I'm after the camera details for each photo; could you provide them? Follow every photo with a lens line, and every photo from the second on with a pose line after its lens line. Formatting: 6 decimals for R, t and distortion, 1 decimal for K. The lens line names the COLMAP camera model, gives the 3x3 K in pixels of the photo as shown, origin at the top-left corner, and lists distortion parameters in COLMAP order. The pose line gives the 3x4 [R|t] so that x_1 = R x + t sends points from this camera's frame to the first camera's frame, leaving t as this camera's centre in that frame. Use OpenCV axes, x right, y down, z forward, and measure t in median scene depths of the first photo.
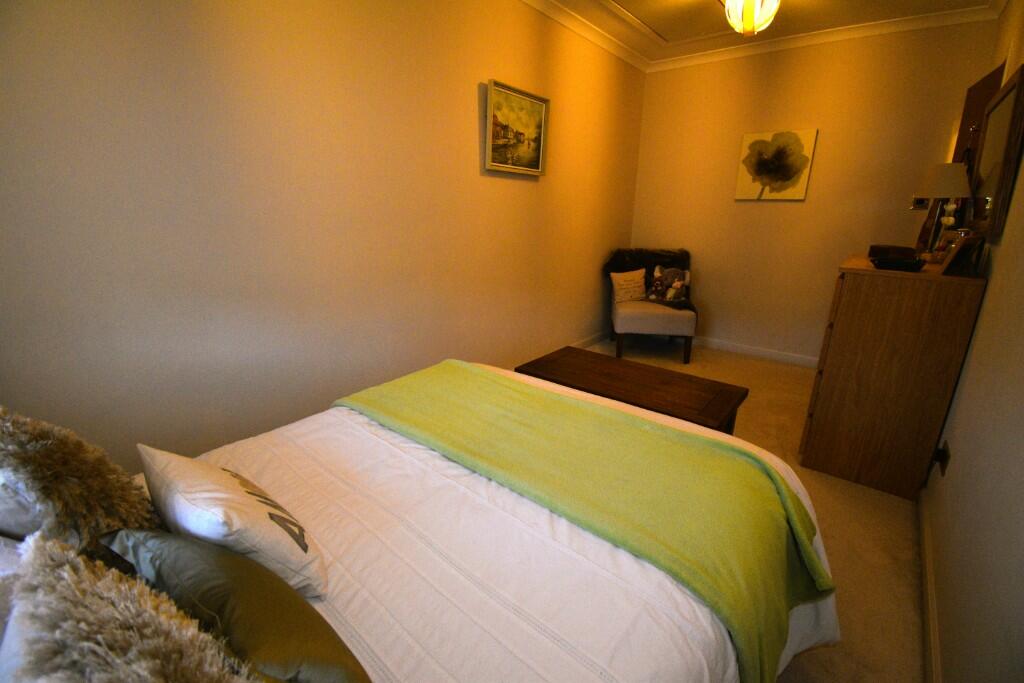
lens RADIAL K [[460.0, 0, 513.6], [0, 460.0, 341.6], [0, 0, 1]] dist [-0.001262, -0.000825]
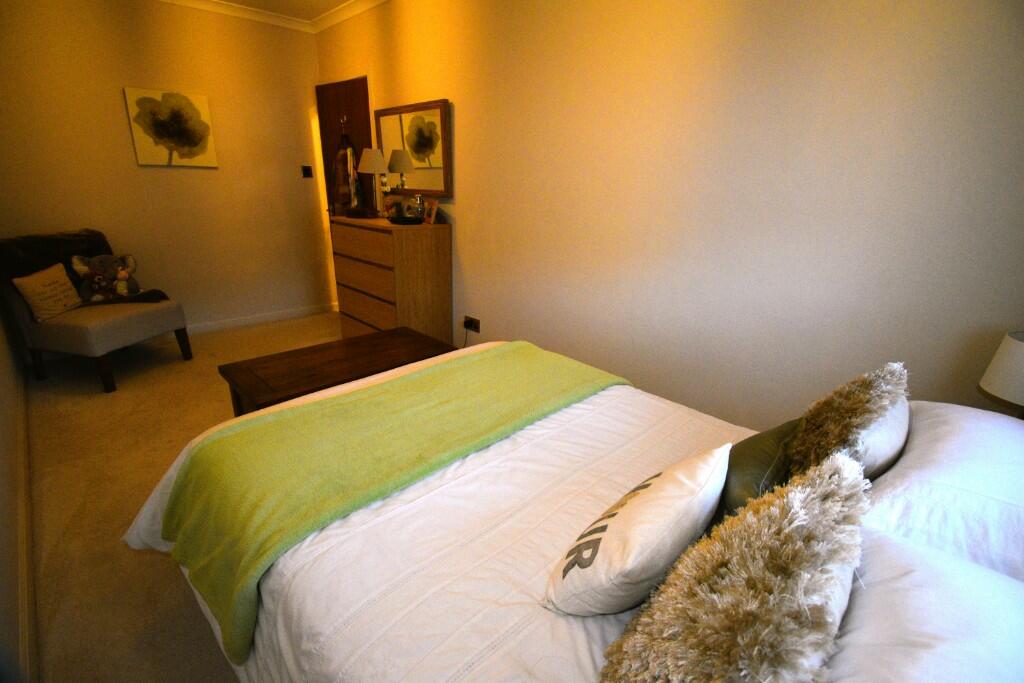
lens RADIAL K [[460.0, 0, 514.9], [0, 460.0, 337.7], [0, 0, 1]] dist [-0.001262, -0.000825]
pose [[0.092485, -0.336584, 0.937101, -0.386212], [0.252893, 0.918214, 0.304841, -0.103253], [-0.963064, 0.208793, 0.170040, 0.264773]]
